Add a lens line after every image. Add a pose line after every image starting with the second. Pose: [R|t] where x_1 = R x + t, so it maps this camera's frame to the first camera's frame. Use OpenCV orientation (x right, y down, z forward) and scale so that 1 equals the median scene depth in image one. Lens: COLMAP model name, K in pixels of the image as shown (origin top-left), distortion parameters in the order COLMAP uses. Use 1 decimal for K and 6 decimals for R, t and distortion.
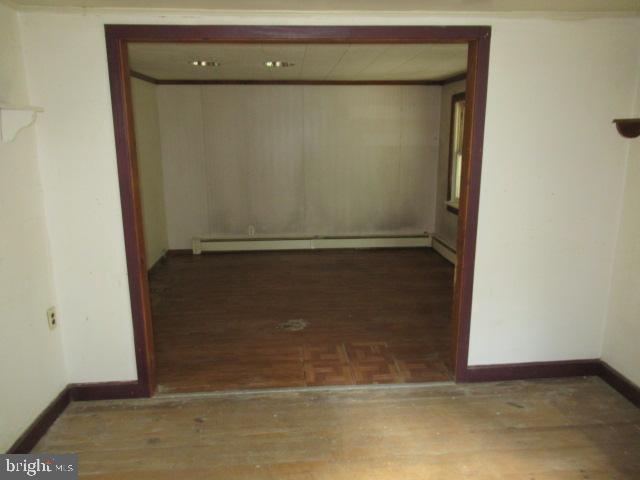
lens RADIAL K [[478.6, 0, 320.0], [0, 478.6, 240.0], [0, 0, 1]] dist [-0.005760, 0.001301]
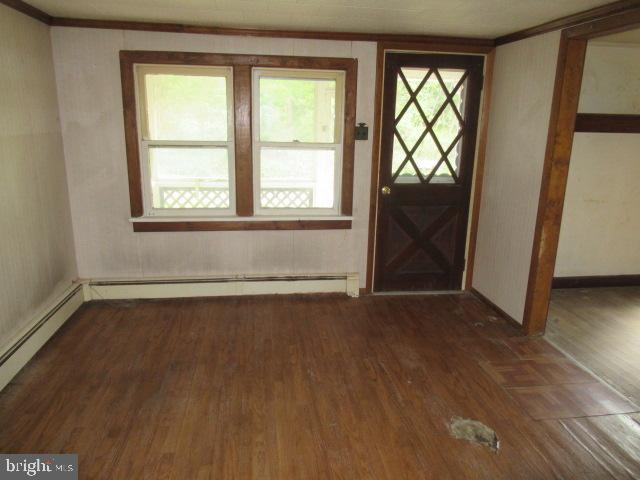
lens RADIAL K [[478.6, 0, 320.0], [0, 478.6, 240.0], [0, 0, 1]] dist [-0.005760, 0.001301]
pose [[-0.065746, -0.237523, 0.969154, -0.657888], [0.196977, 0.949054, 0.245959, -0.277691], [-0.978201, 0.207072, -0.015610, 1.311301]]
